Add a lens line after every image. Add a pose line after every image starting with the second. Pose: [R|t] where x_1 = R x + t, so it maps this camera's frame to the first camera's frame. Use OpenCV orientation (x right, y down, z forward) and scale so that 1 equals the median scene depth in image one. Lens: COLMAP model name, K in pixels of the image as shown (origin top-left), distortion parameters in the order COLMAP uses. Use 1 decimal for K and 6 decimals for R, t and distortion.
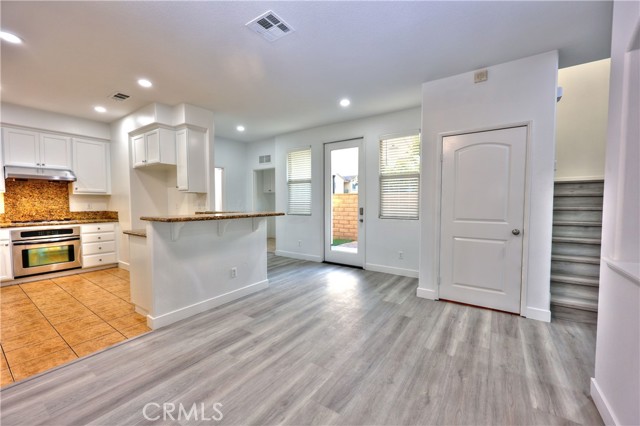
lens RADIAL K [[258.2, 0, 319.6], [0, 258.2, 213.9], [0, 0, 1]] dist [0.002247, -0.000007]
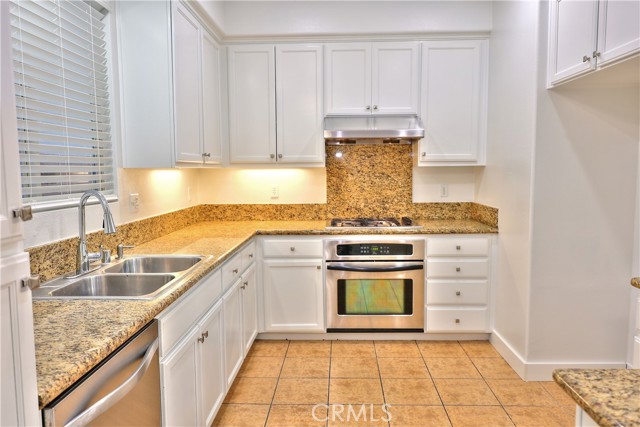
lens RADIAL K [[459.4, 0, 320.9], [0, 459.4, 212.9], [0, 0, 1]] dist [0.004767, 0.002191]
pose [[0.541174, 0.077738, -0.837310, -0.425039], [-0.031174, 0.996888, 0.072405, -0.057924], [0.840333, -0.013081, 0.541913, 0.491658]]
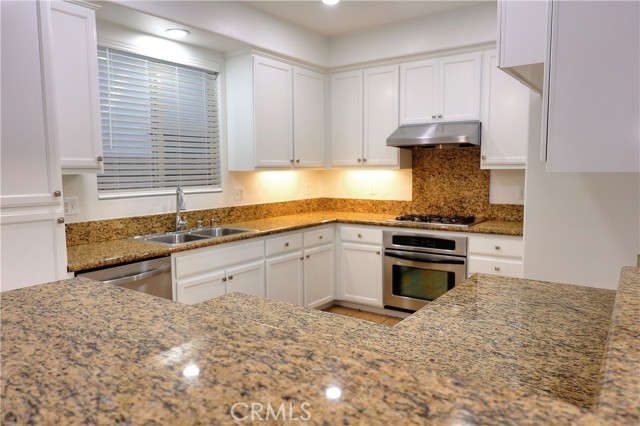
lens RADIAL K [[459.4, 0, 317.2], [0, 459.4, 212.6], [0, 0, 1]] dist [0.004767, 0.002191]
pose [[-0.017795, 0.102698, -0.994553, -0.090579], [-0.036969, 0.993963, 0.103299, -0.088621], [0.999158, 0.038605, -0.013891, 0.850883]]
